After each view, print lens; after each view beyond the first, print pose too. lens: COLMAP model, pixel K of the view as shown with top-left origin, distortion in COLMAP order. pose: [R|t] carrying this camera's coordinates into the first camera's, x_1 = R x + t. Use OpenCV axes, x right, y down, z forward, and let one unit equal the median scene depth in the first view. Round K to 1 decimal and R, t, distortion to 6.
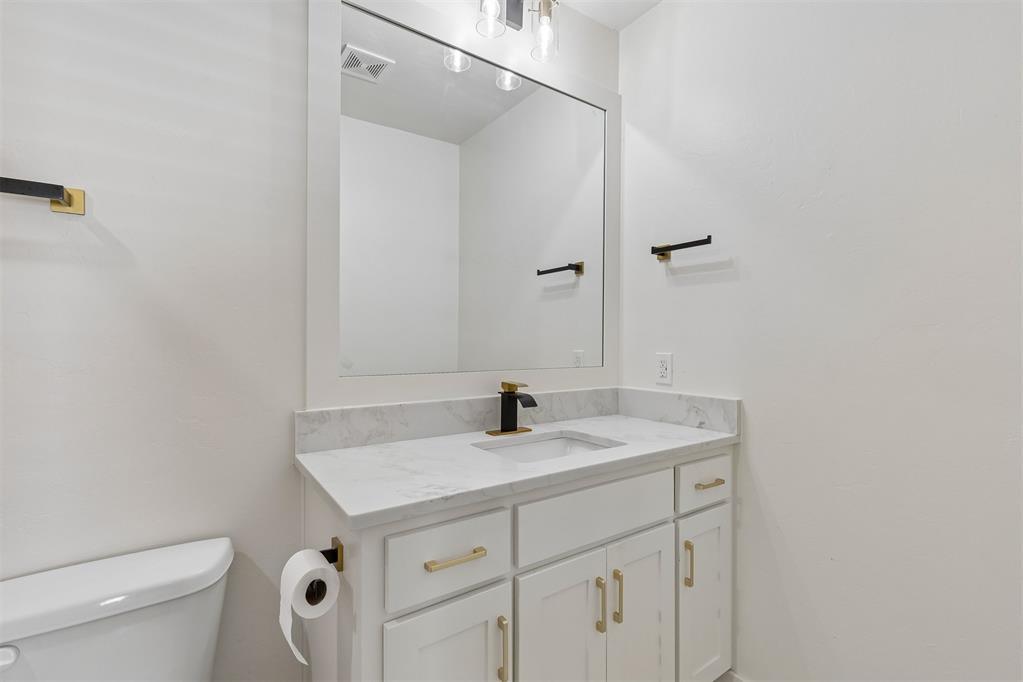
lens RADIAL K [[460.6, 0, 512.1], [0, 460.6, 341.8], [0, 0, 1]] dist [0.016964, -0.001823]
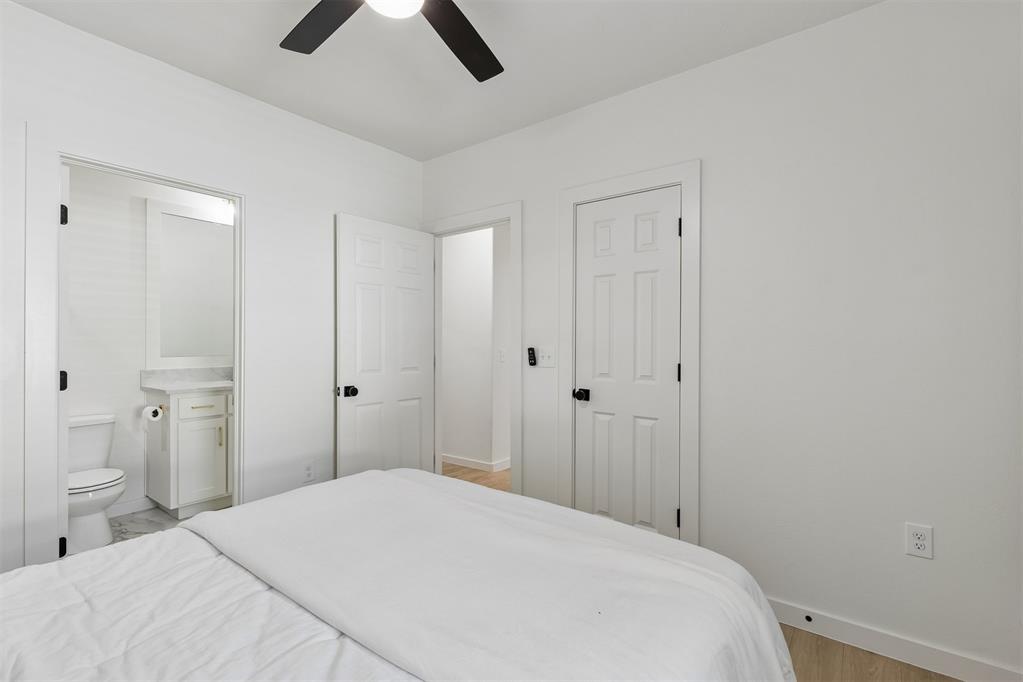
lens RADIAL K [[460.6, 0, 510.8], [0, 460.6, 341.4], [0, 0, 1]] dist [0.016964, -0.001823]
pose [[0.951043, 0.000646, 0.309059, 0.911895], [0.000100, 0.999997, -0.002399, -0.007545], [-0.309059, 0.002313, 0.951040, -2.762883]]
